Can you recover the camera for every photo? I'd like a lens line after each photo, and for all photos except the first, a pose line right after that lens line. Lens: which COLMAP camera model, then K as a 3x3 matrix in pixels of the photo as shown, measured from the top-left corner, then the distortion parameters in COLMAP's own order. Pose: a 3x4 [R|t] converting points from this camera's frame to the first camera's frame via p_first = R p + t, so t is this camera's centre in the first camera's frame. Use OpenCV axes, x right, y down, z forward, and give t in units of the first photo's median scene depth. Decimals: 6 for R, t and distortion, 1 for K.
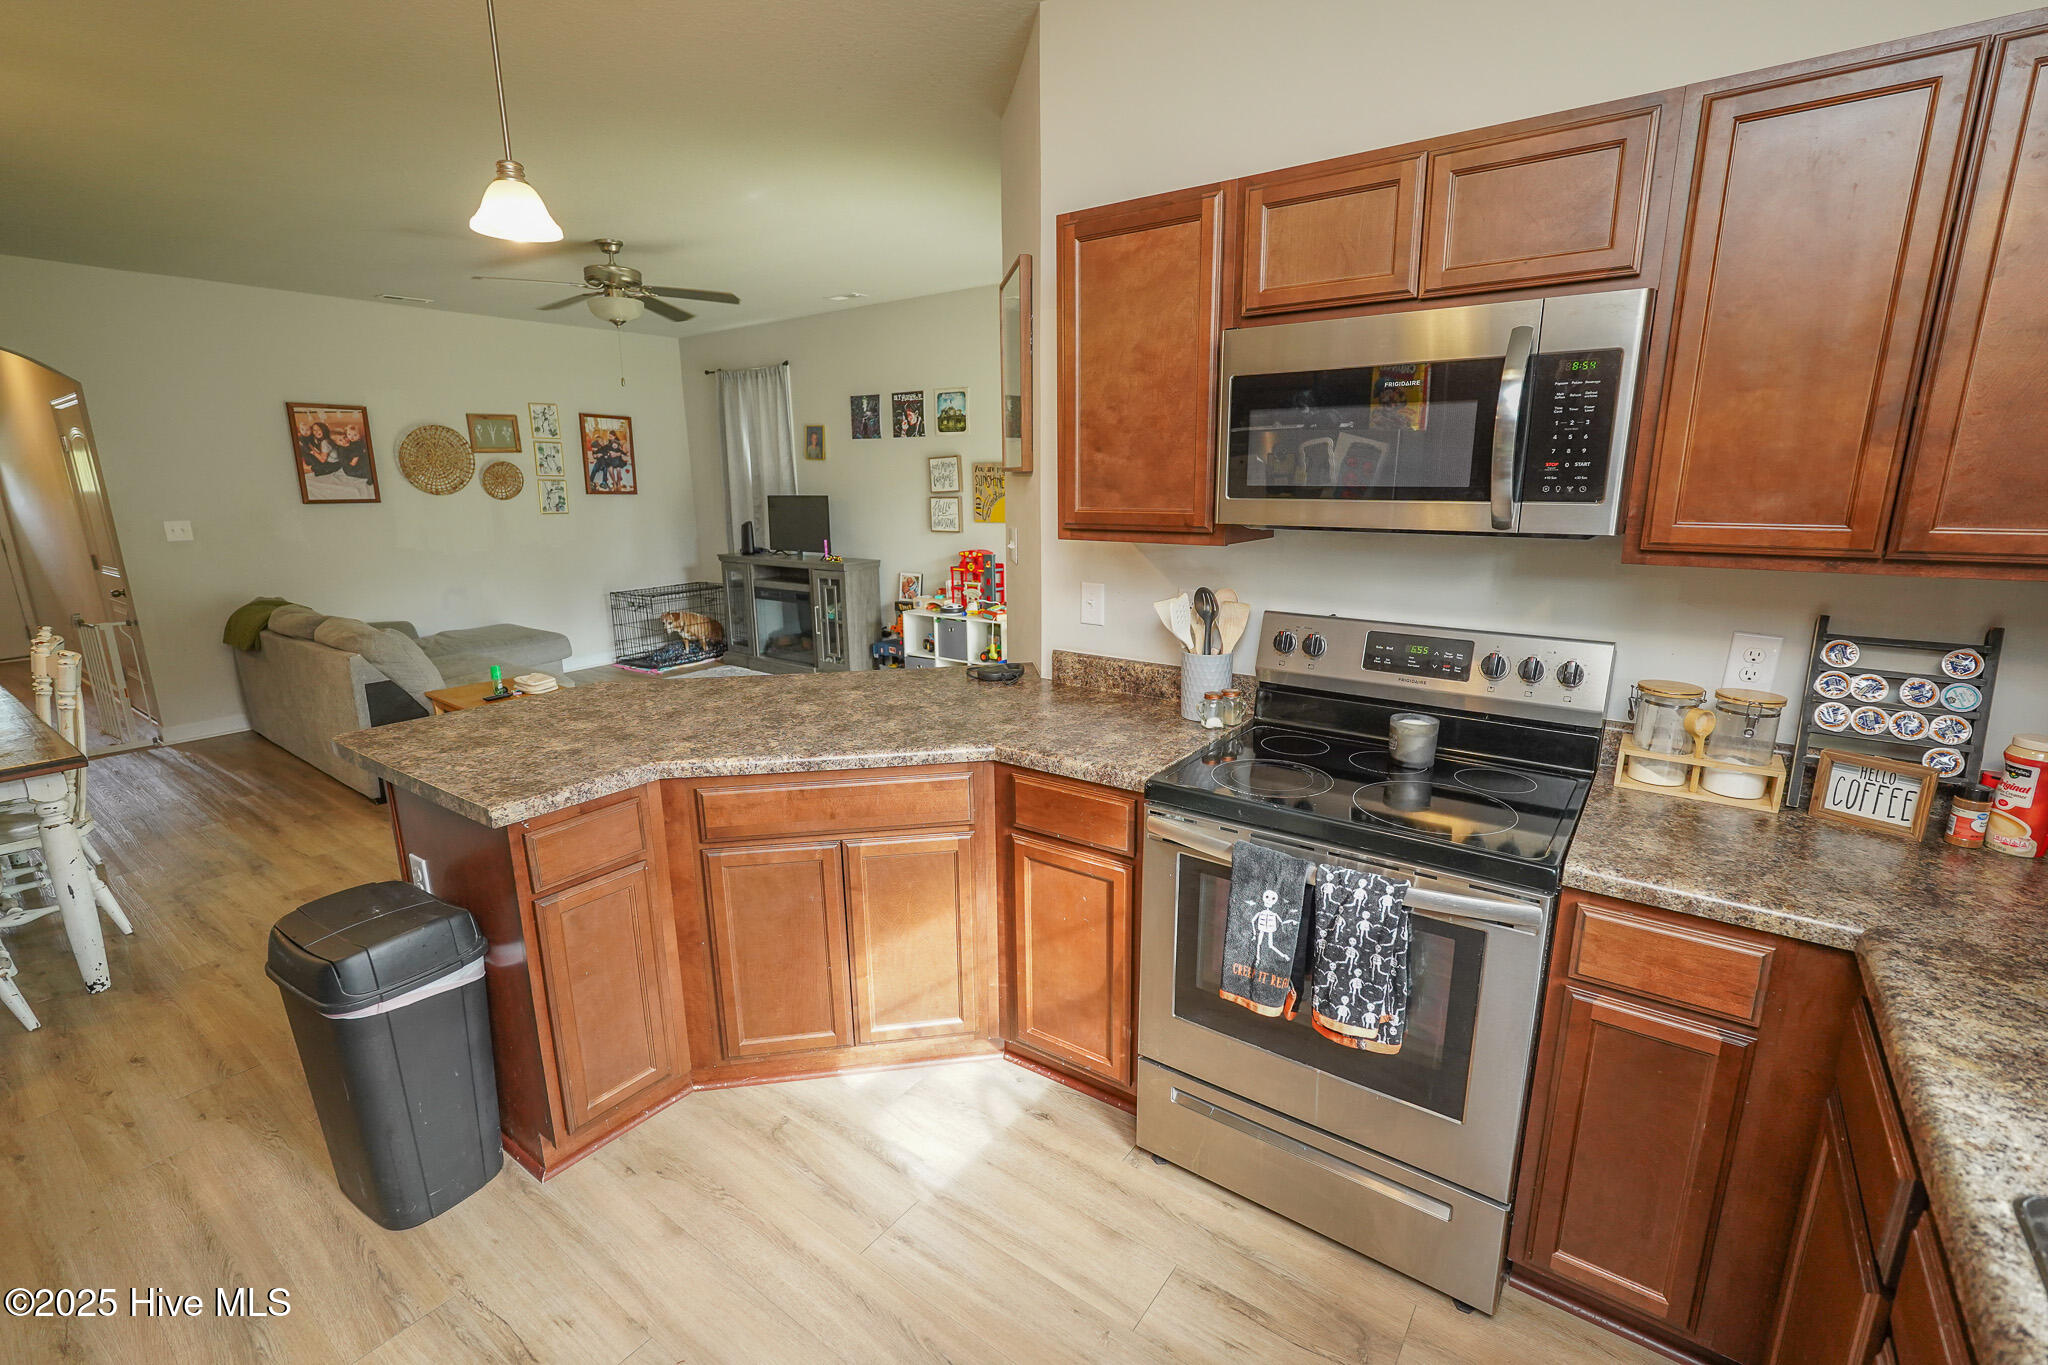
lens RADIAL K [[910.2, 0, 995.7], [0, 910.2, 686.5], [0, 0, 1]] dist [-0.004428, 0.000586]
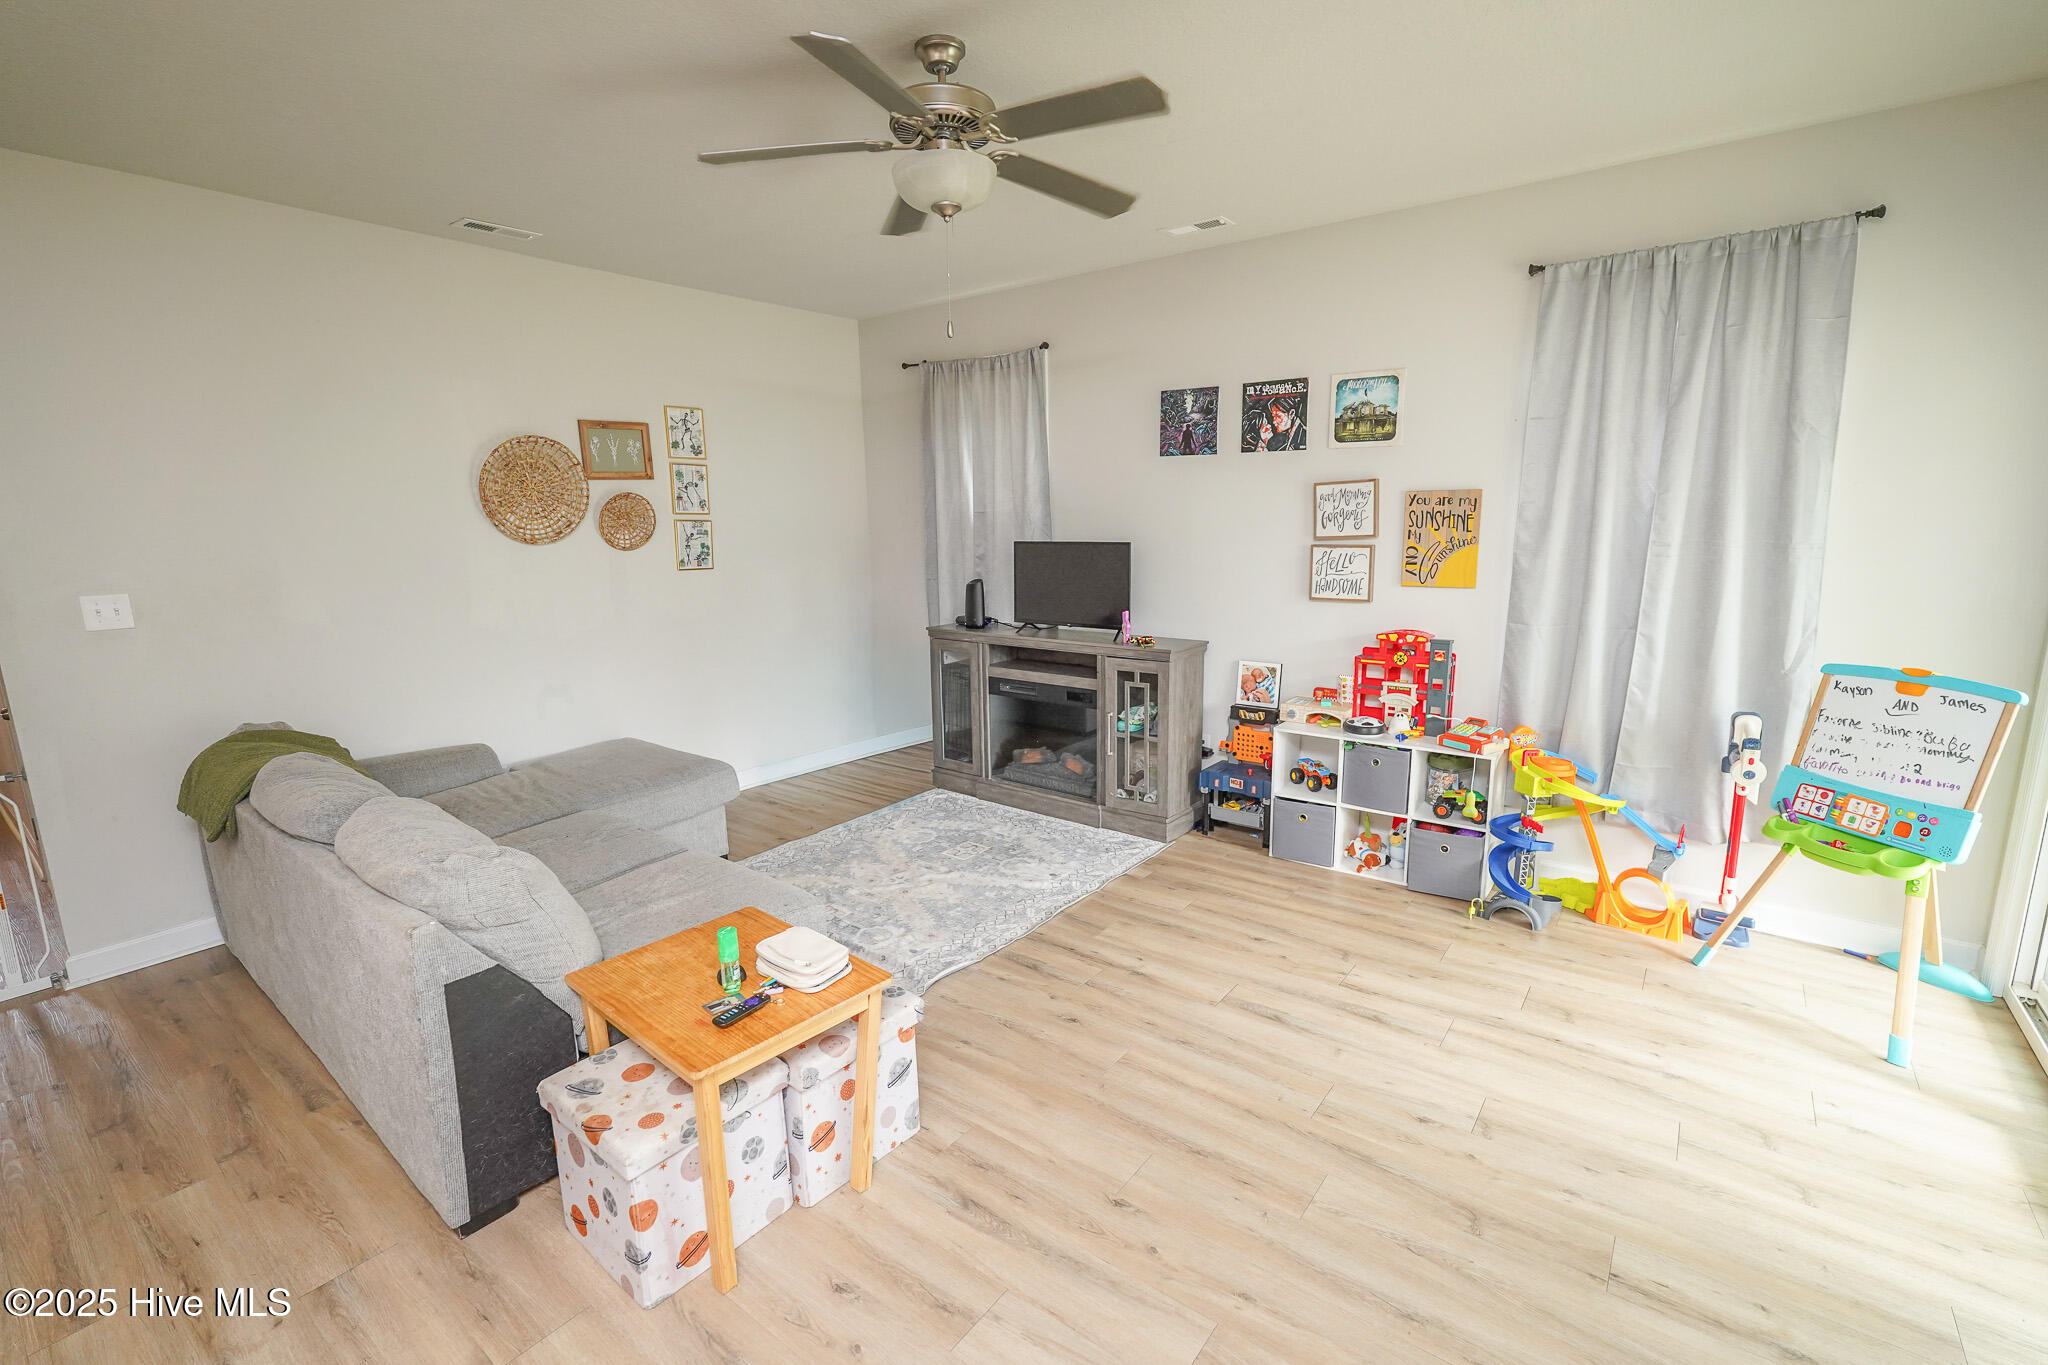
lens RADIAL K [[910.2, 0, 995.7], [0, 910.2, 686.5], [0, 0, 1]] dist [-0.004428, 0.000586]
pose [[0.999845, -0.000854, -0.017584, -0.273960], [0.000197, 0.999303, -0.037330, -0.085459], [0.017603, 0.037321, 0.999148, 0.364176]]
